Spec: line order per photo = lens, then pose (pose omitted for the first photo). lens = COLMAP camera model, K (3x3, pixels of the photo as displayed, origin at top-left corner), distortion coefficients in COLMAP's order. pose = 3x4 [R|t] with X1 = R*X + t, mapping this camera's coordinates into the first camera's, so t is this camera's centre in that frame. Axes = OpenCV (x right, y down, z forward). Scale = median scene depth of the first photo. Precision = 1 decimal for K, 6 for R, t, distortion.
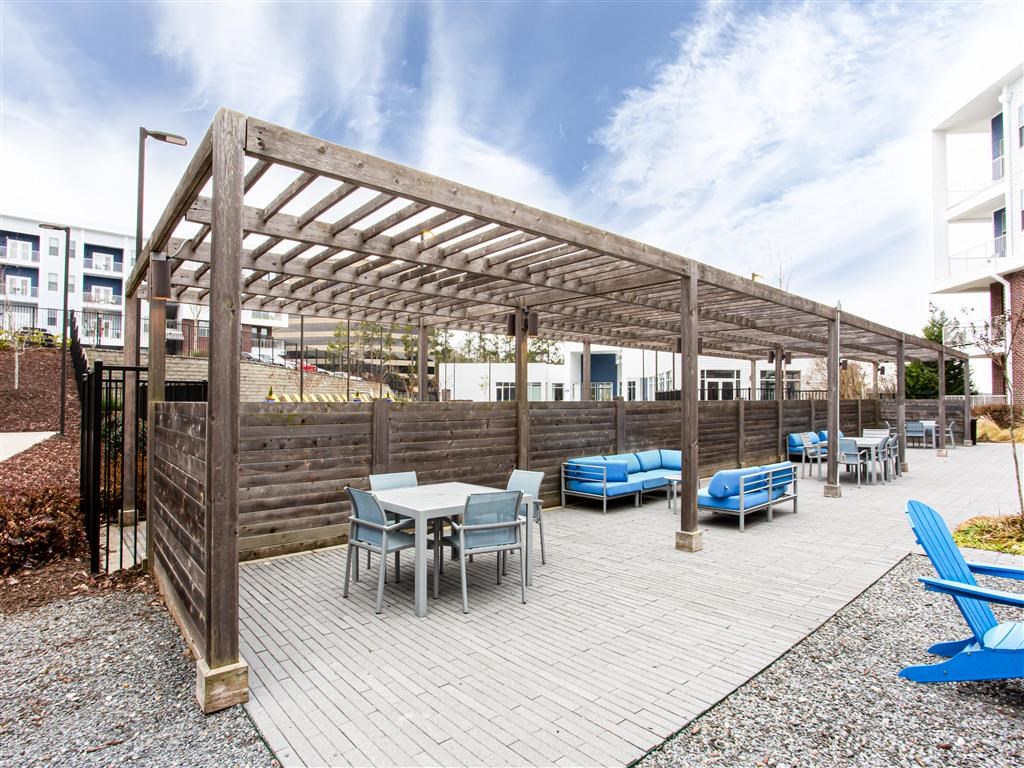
lens RADIAL K [[514.6, 0, 512.0], [0, 514.6, 384.0], [0, 0, 1]] dist [-0.070174, 0.027289]
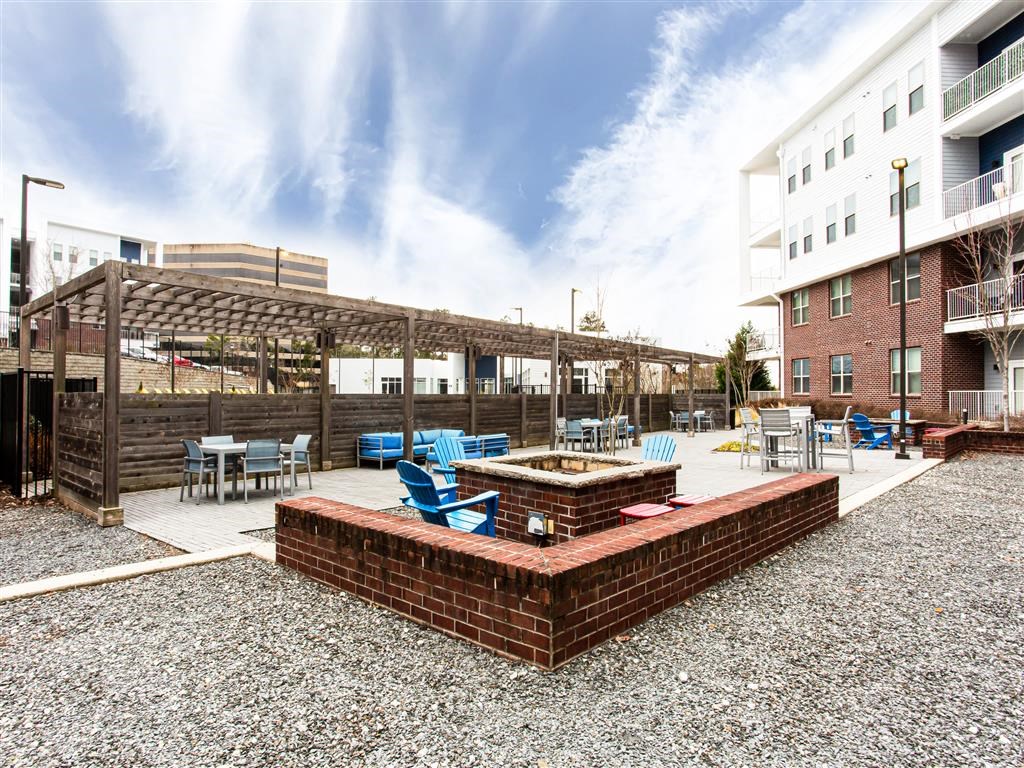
lens RADIAL K [[543.6, 0, 512.0], [0, 543.6, 384.0], [0, 0, 1]] dist [-0.073601, 0.031485]
pose [[0.986225, 0.003676, 0.165366, 0.259751], [-0.005337, 0.999940, 0.009599, -0.009633], [-0.165321, -0.010350, 0.986186, -0.523854]]
